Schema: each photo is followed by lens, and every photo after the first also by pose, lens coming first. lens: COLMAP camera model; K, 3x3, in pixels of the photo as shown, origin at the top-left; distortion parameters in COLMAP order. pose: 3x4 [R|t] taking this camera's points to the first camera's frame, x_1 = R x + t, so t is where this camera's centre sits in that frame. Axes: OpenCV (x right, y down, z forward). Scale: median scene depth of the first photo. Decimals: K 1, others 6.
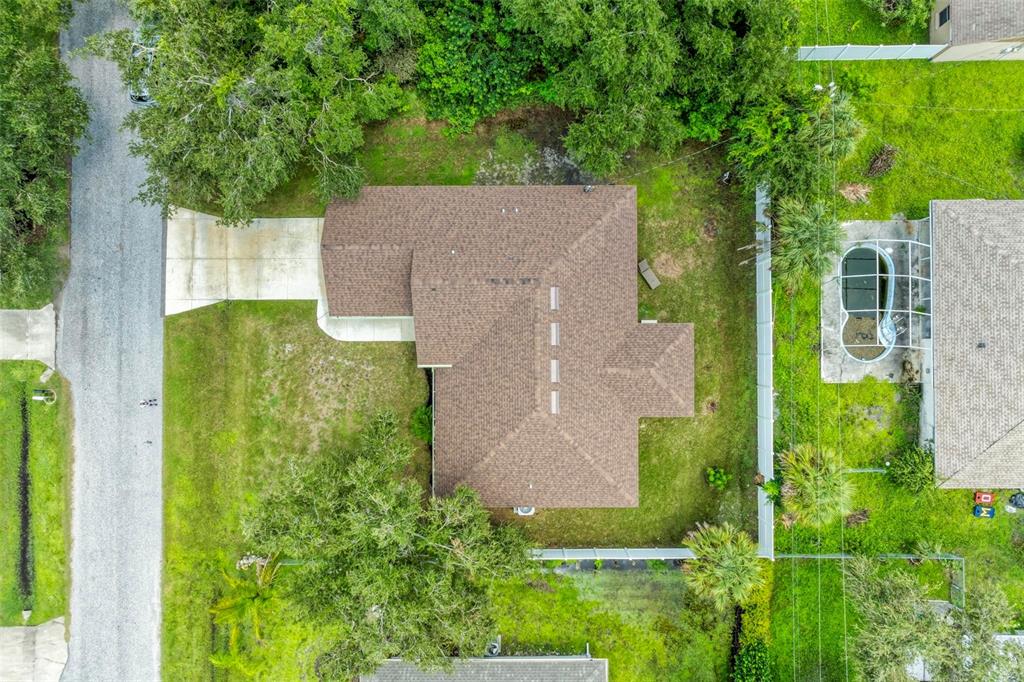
lens RADIAL K [[714.2, 0, 518.3], [0, 714.2, 342.6], [0, 0, 1]] dist [-0.059966, 0.043404]
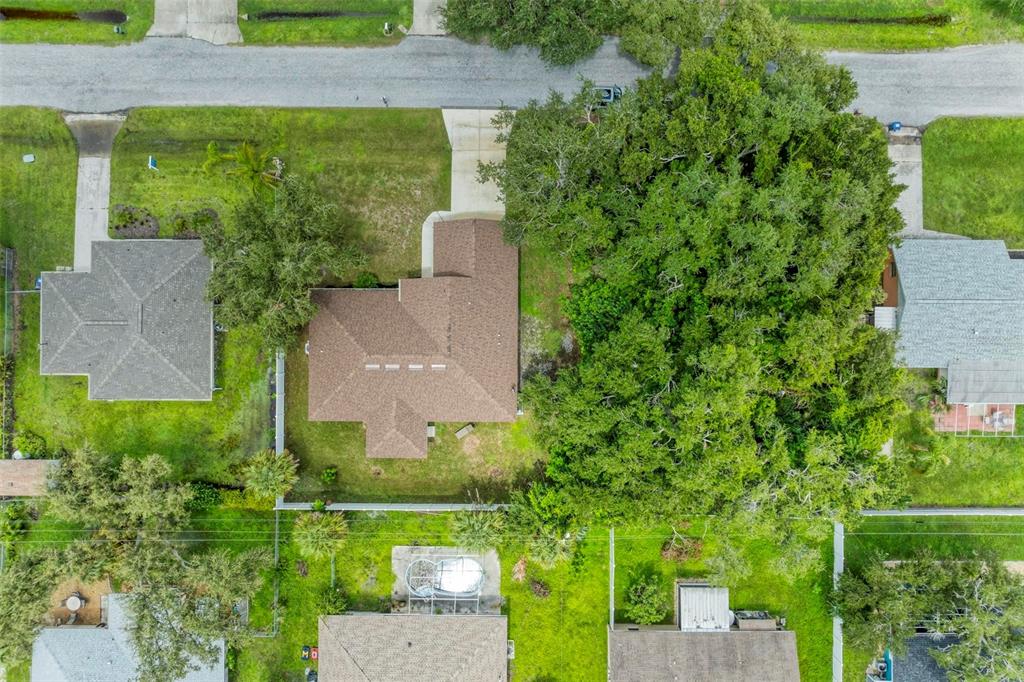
lens RADIAL K [[714.2, 0, 518.3], [0, 714.2, 342.6], [0, 0, 1]] dist [-0.059966, 0.043404]
pose [[-0.007537, 0.999934, -0.008710, 0.007775], [-0.999894, -0.007427, 0.012516, -0.228216], [0.012450, 0.008803, 0.999884, -0.509749]]
